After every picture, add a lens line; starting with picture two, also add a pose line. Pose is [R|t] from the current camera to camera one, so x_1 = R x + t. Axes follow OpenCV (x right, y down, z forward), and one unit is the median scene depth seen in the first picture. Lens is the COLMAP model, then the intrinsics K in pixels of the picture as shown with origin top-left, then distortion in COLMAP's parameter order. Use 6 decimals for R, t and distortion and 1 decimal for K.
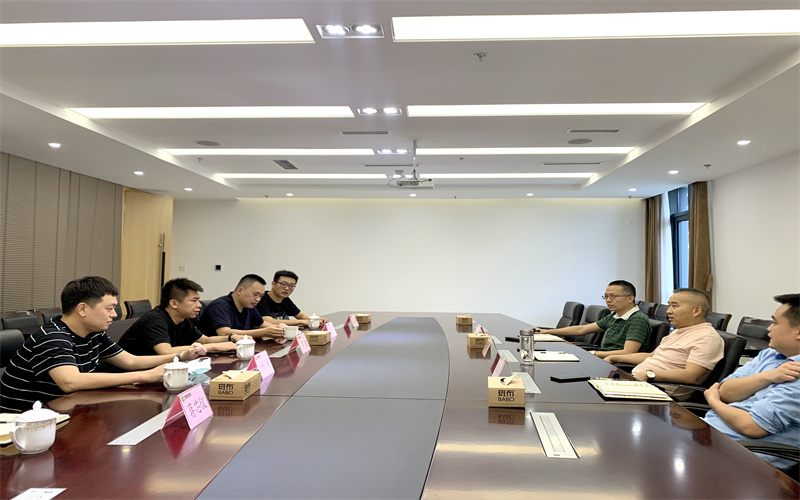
lens RADIAL K [[637.7, 0, 403.6], [0, 637.7, 267.2], [0, 0, 1]] dist [0.118226, -0.018722]
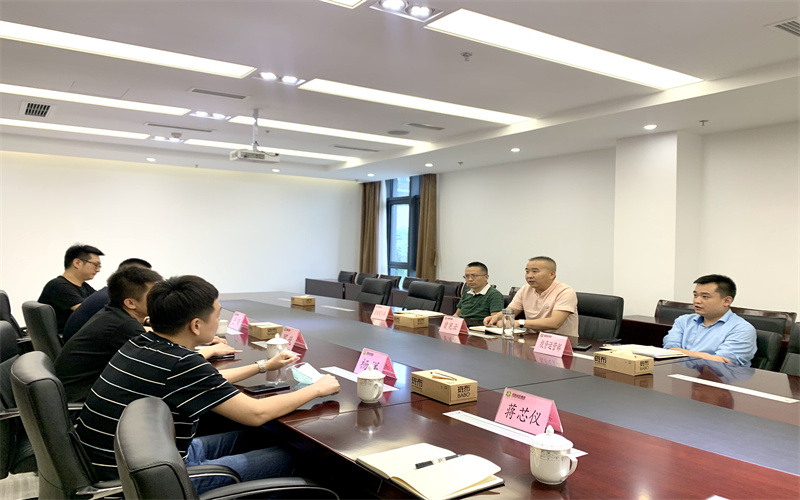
lens RADIAL K [[637.7, 0, 407.4], [0, 637.7, 258.4], [0, 0, 1]] dist [0.118226, -0.018722]
pose [[0.789020, -0.009997, 0.614286, -0.382160], [-0.010977, 0.999479, 0.030366, -0.015292], [-0.614269, -0.030702, 0.788499, 0.134316]]
